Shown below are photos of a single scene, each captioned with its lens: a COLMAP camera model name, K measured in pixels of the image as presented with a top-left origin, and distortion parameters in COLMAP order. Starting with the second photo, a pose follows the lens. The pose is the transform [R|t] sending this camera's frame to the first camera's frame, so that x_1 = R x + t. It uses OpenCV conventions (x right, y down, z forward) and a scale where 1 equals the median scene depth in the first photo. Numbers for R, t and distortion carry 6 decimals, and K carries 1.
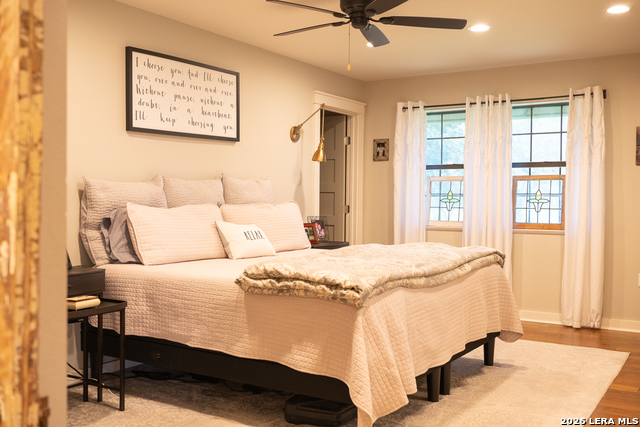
lens RADIAL K [[645.7, 0, 319.3], [0, 645.7, 213.0], [0, 0, 1]] dist [-0.024240, 0.000000]
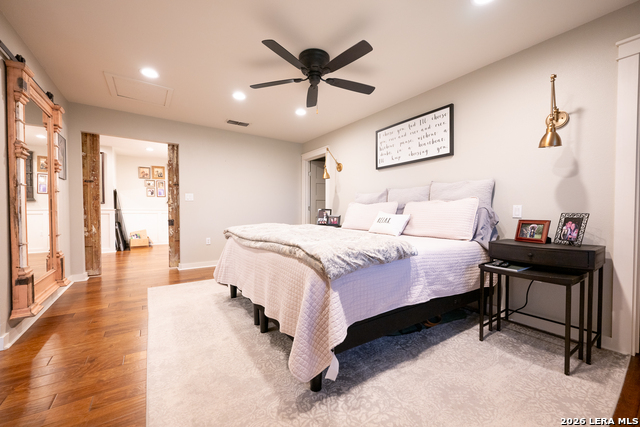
lens RADIAL K [[251.1, 0, 318.7], [0, 251.1, 214.4], [0, 0, 1]] dist [0.001430, 0.000125]
pose [[-0.398744, 0.011790, -0.916986, 0.549209], [-0.022238, 0.999499, 0.022521, 0.009937], [0.916793, 0.029372, -0.398282, 1.121720]]
